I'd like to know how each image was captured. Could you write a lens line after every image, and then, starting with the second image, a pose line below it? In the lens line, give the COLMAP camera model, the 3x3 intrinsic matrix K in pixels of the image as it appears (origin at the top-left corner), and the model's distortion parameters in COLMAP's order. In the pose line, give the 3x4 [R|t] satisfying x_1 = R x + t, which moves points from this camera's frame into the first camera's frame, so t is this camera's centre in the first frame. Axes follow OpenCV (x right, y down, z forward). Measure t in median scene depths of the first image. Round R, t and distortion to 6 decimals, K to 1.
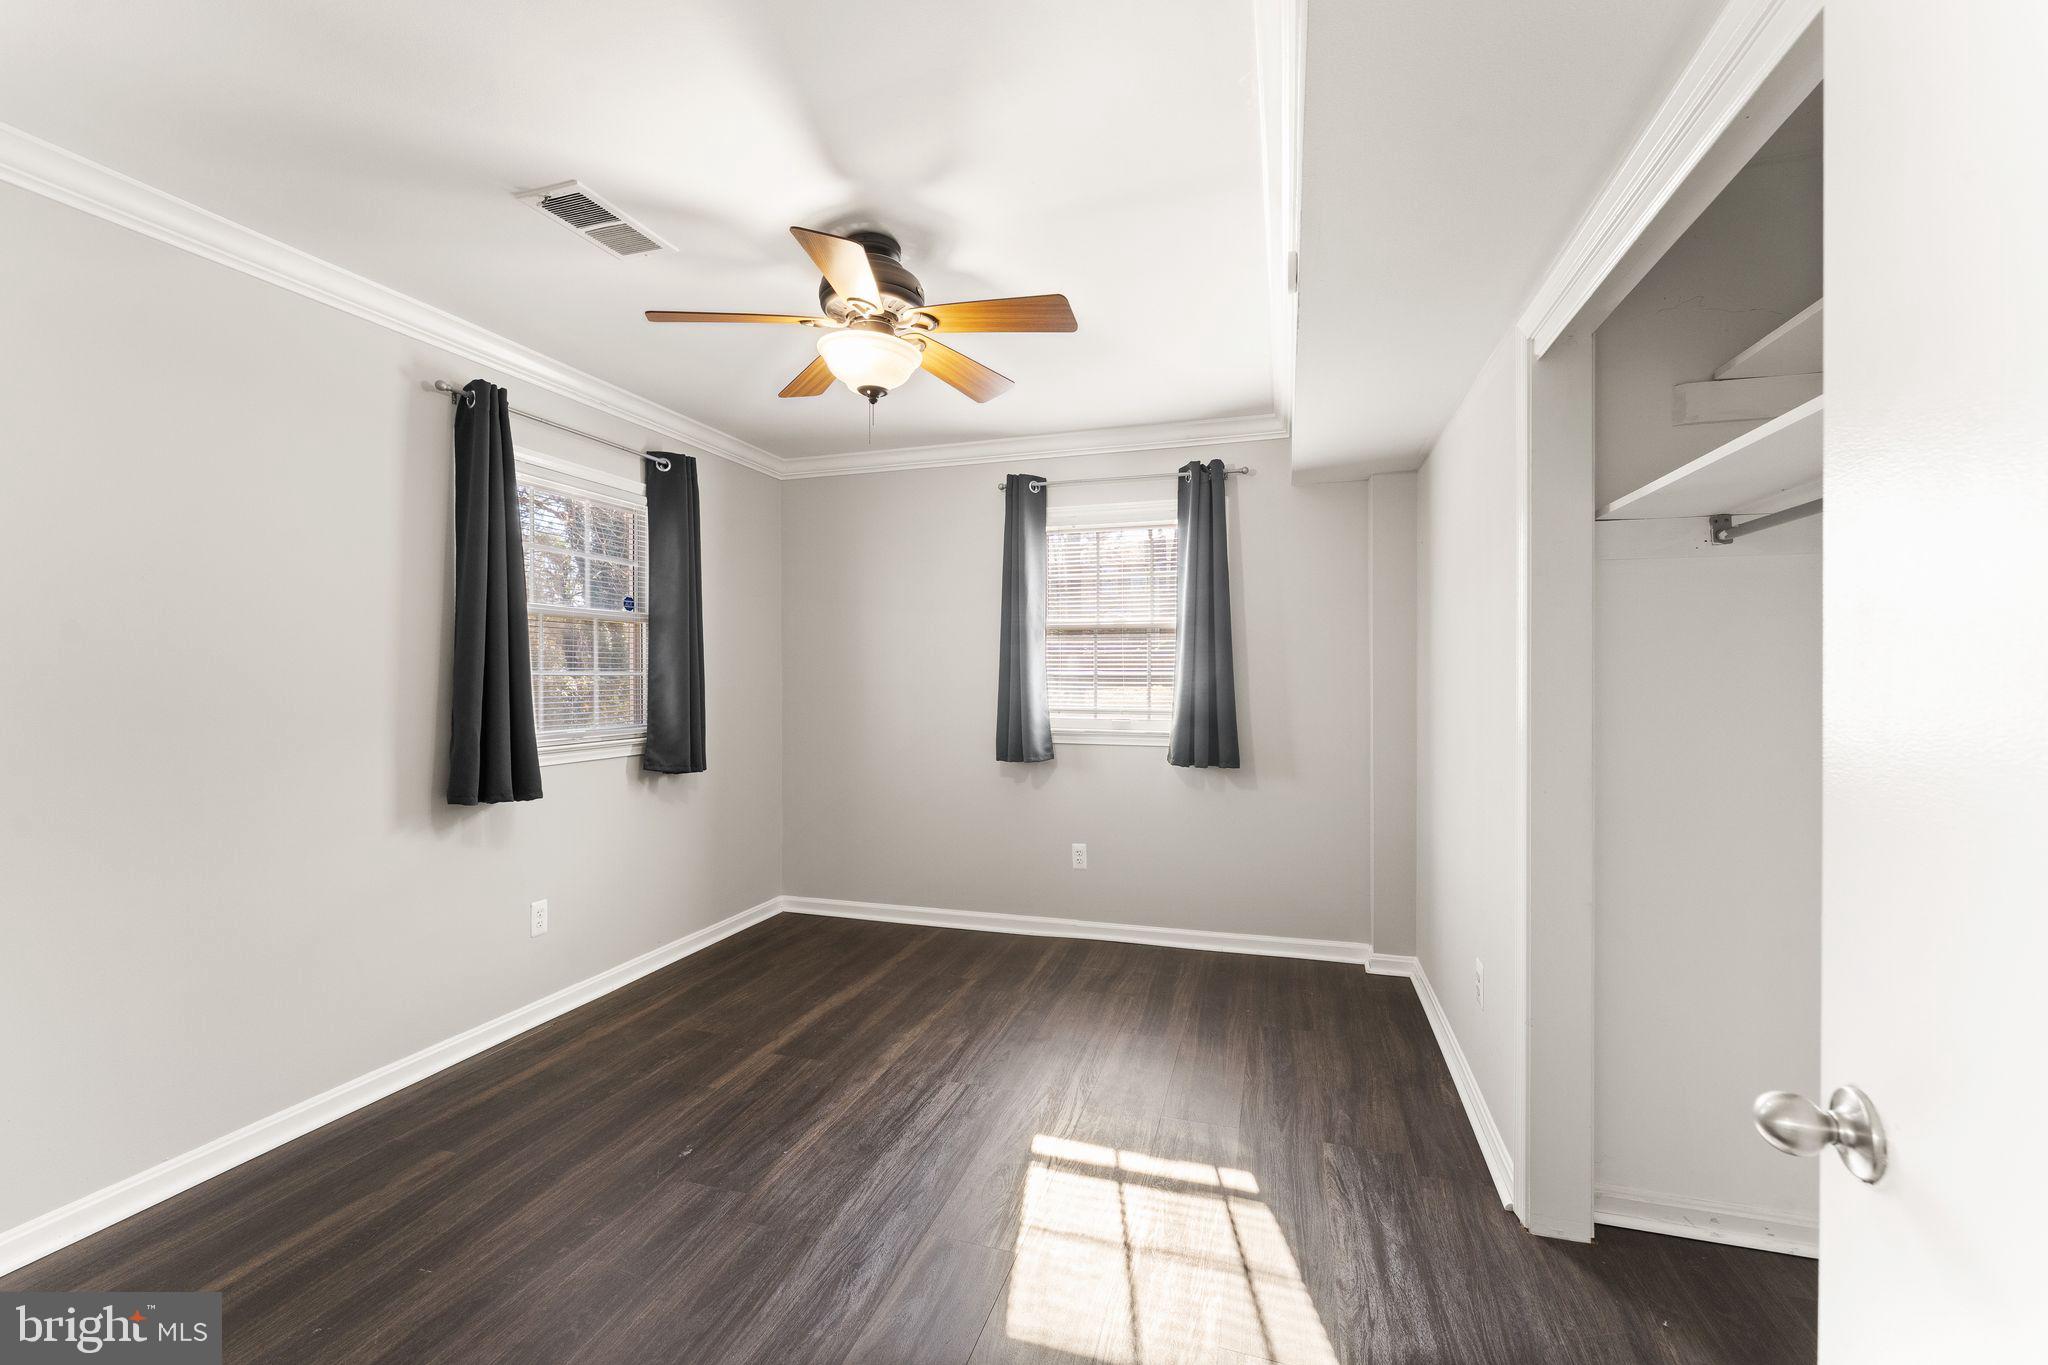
lens RADIAL K [[838.2, 0, 1026.7], [0, 838.2, 674.2], [0, 0, 1]] dist [-0.001810, -0.000260]
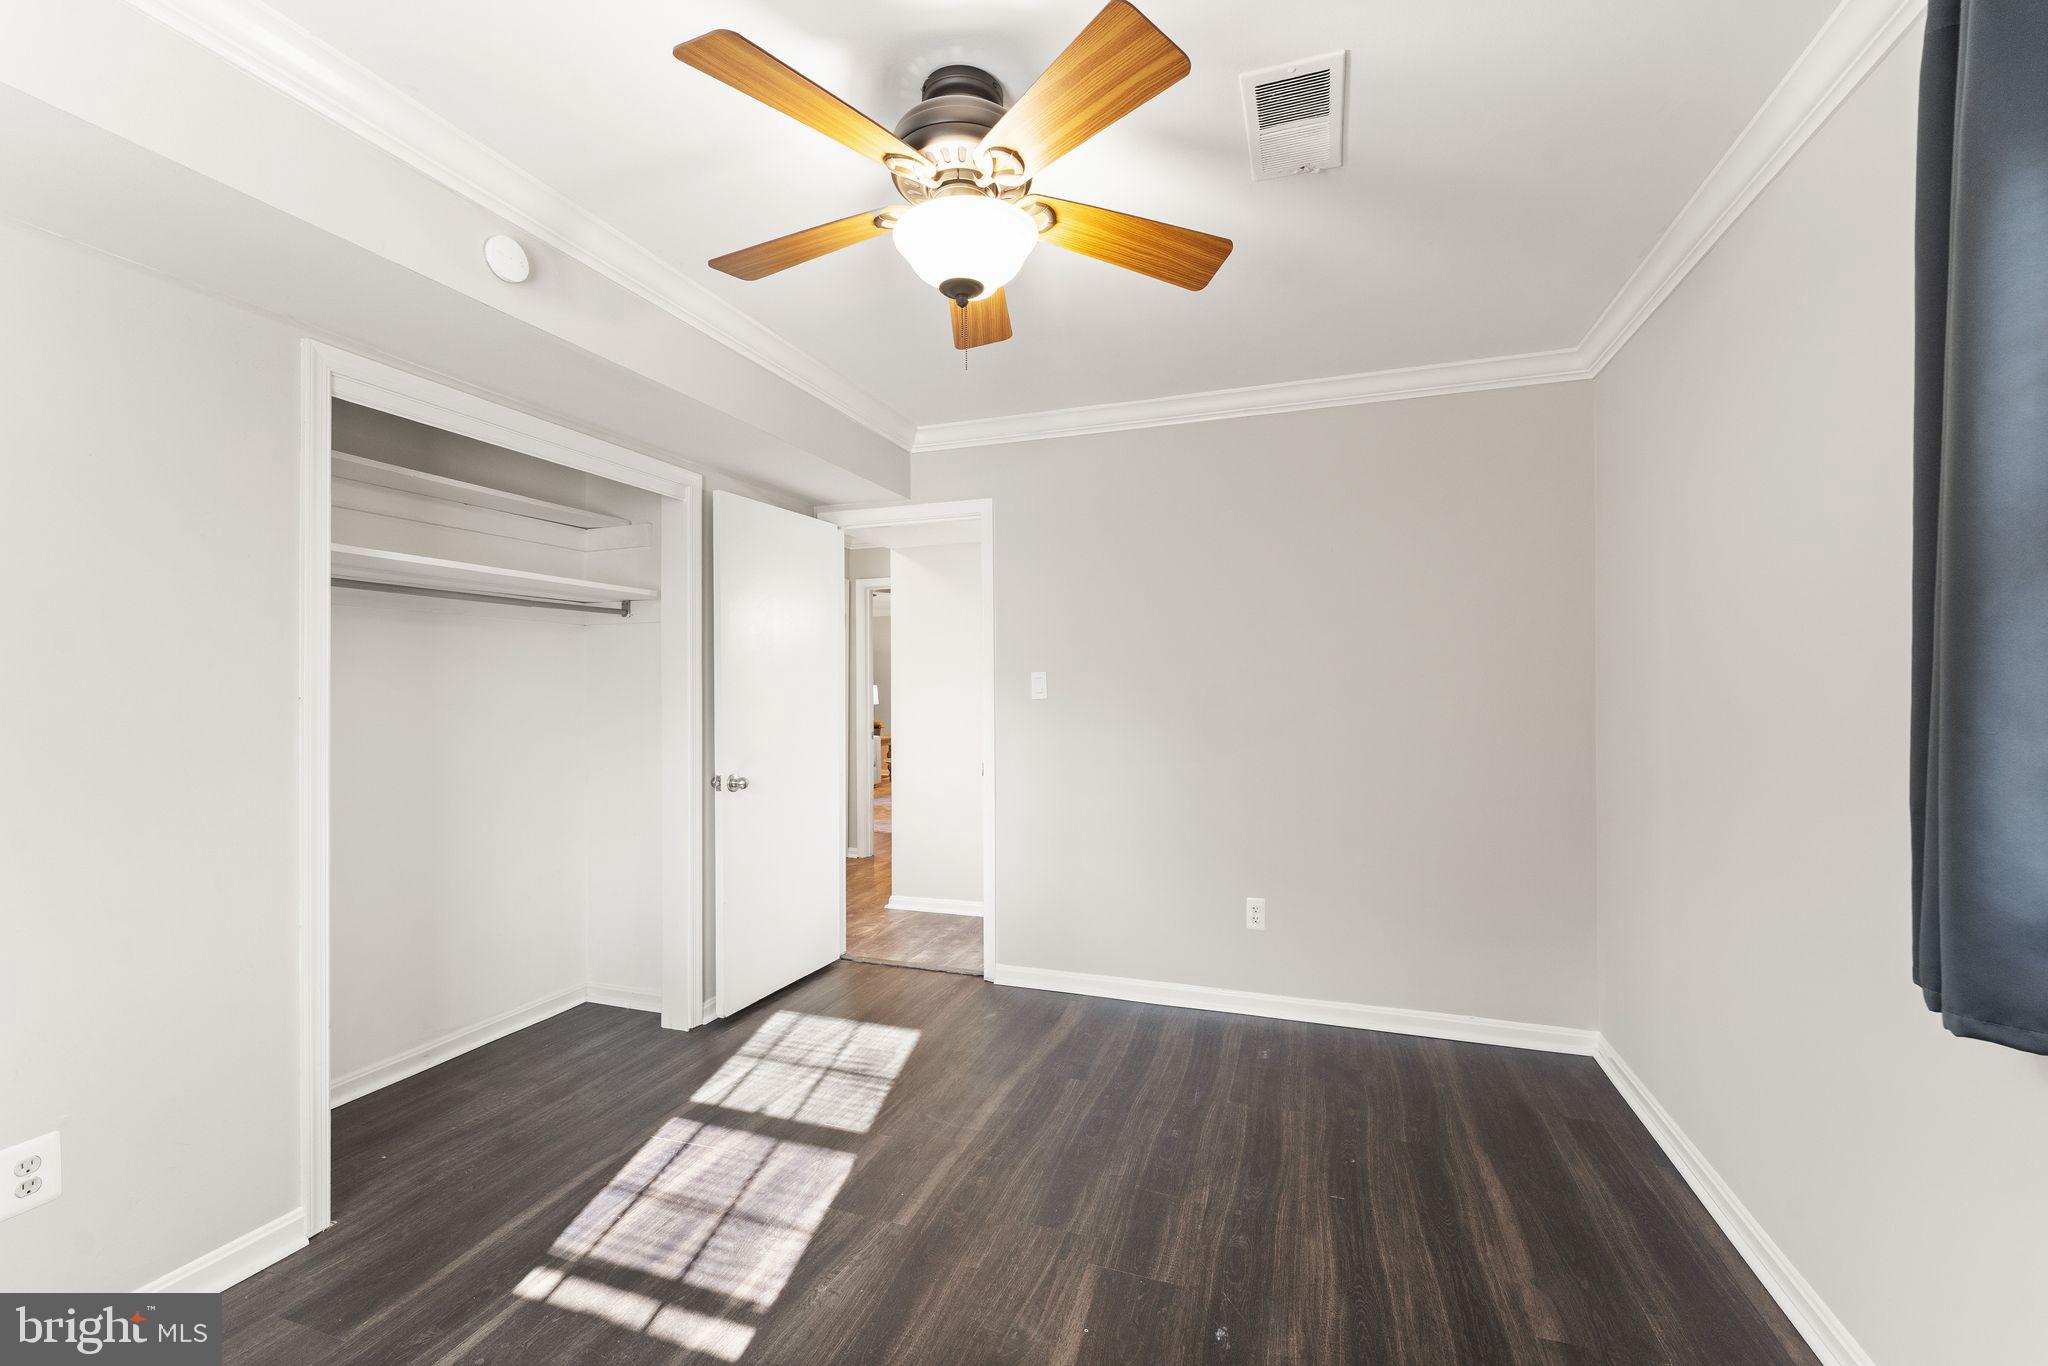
lens RADIAL K [[838.2, 0, 1026.7], [0, 838.2, 674.7], [0, 0, 1]] dist [-0.001810, -0.000260]
pose [[-0.999568, 0.007703, 0.028355, -0.163270], [0.007371, 0.999903, -0.011786, -0.003336], [-0.028443, -0.011572, -0.999528, 1.101623]]
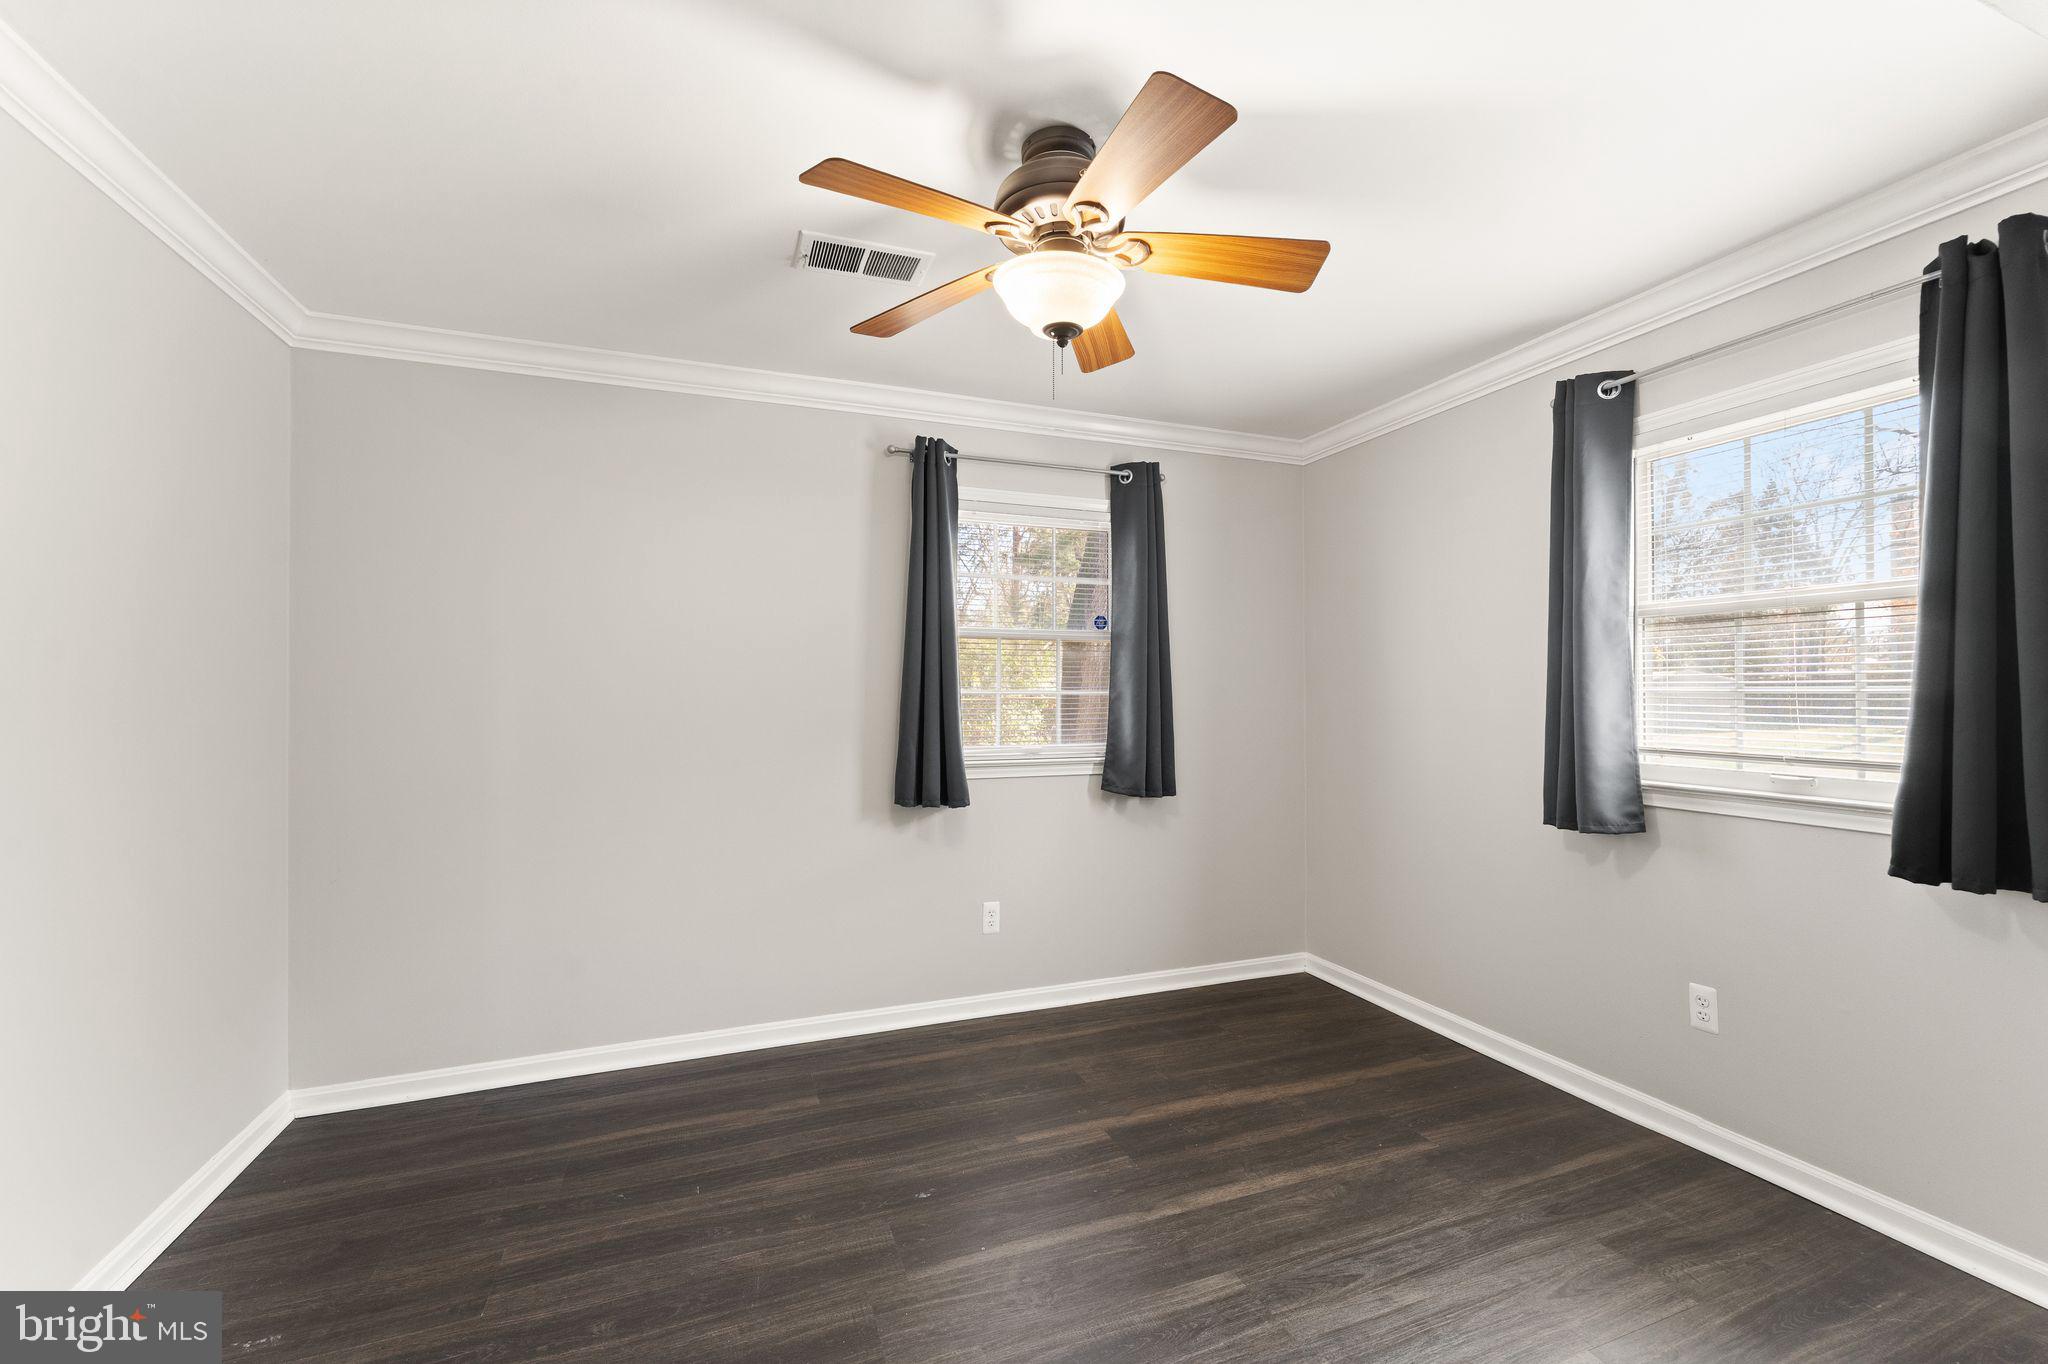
lens RADIAL K [[842.2, 0, 1018.8], [0, 842.2, 686.1], [0, 0, 1]] dist [-0.000882, -0.000602]
pose [[0.614804, -0.008736, -0.788631, 0.262738], [0.001784, 0.999951, -0.009686, 0.001636], [0.788678, 0.004548, 0.614790, 0.310446]]
